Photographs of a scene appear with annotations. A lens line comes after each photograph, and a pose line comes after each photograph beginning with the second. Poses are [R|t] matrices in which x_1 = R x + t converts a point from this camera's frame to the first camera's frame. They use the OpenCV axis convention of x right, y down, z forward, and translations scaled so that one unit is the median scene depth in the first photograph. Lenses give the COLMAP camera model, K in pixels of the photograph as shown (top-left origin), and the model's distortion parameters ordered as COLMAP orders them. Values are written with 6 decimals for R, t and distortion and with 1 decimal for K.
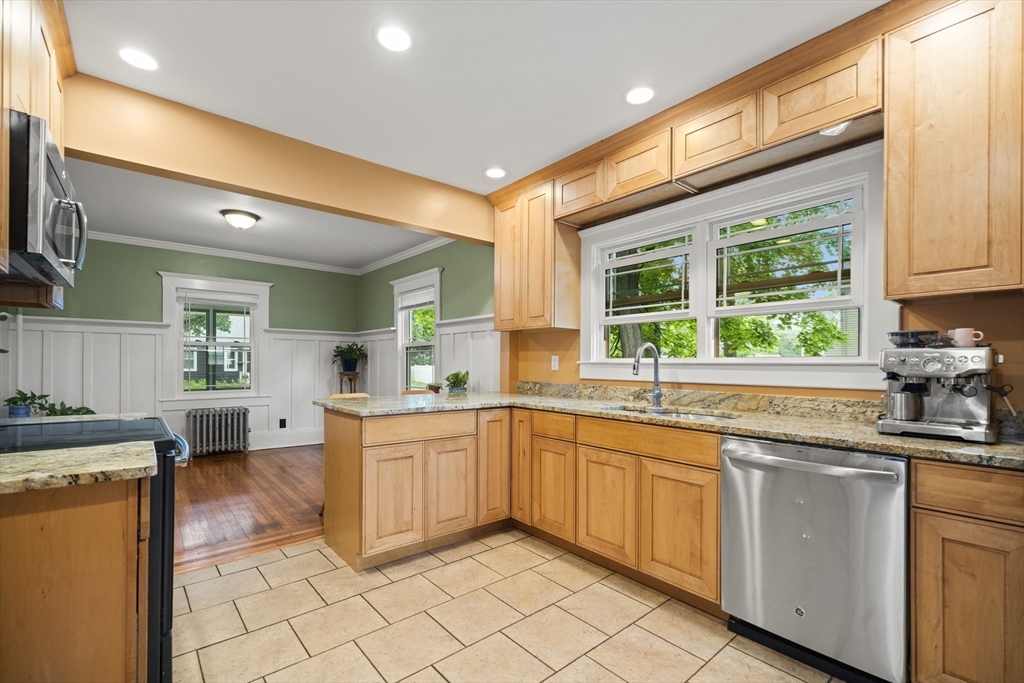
lens RADIAL K [[439.9, 0, 502.5], [0, 439.9, 362.8], [0, 0, 1]] dist [-0.019096, 0.000282]
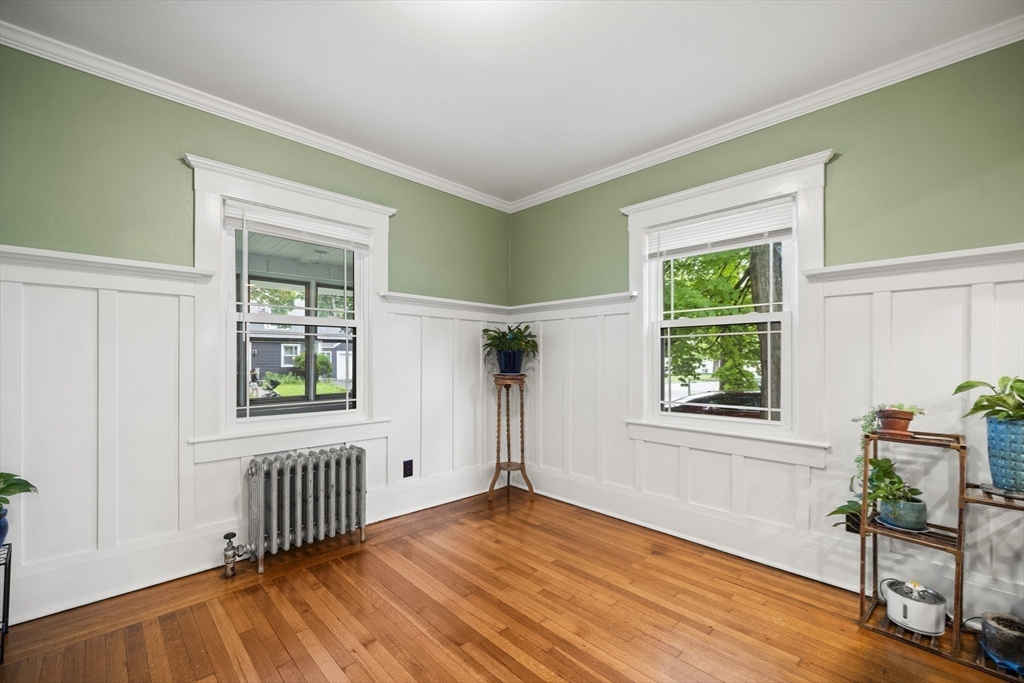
lens RADIAL K [[426.2, 0, 507.5], [0, 426.2, 359.2], [0, 0, 1]] dist [-0.027613, -0.000173]
pose [[0.997237, -0.006274, 0.074022, -0.452425], [0.006267, 0.999980, 0.000331, 0.002667], [-0.074023, 0.000134, 0.997257, 0.499251]]
